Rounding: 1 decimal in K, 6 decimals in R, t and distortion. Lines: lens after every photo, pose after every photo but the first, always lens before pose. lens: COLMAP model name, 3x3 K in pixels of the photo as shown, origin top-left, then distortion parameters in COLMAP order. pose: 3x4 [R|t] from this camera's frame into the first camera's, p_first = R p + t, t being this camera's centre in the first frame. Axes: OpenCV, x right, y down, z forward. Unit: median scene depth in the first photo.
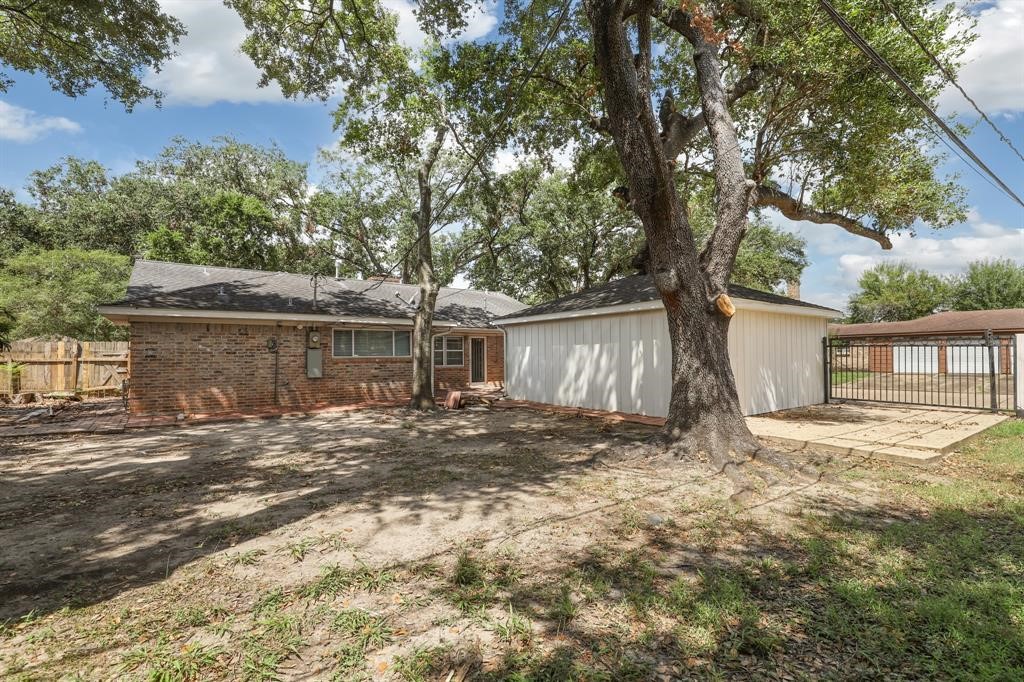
lens RADIAL K [[475.9, 0, 509.0], [0, 475.9, 346.2], [0, 0, 1]] dist [-0.010836, 0.000552]
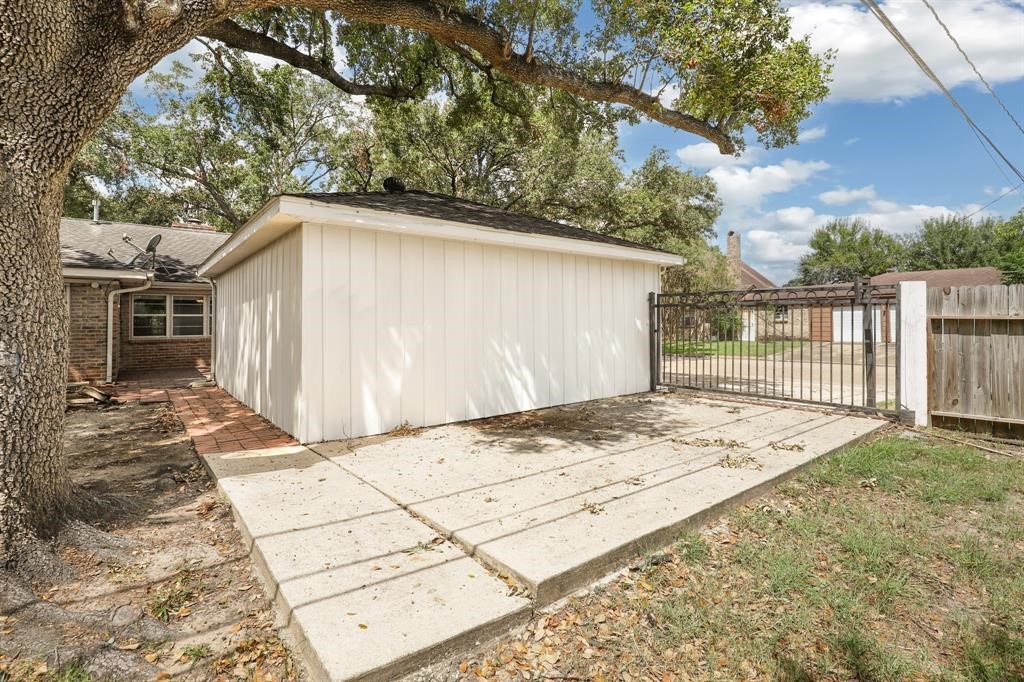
lens RADIAL K [[489.3, 0, 510.9], [0, 489.3, 318.9], [0, 0, 1]] dist [-0.012729, 0.000082]
pose [[0.998902, -0.002238, 0.046806, 0.275023], [0.001812, 0.999957, 0.009135, 0.007081], [-0.046824, -0.009040, 0.998862, 0.202365]]
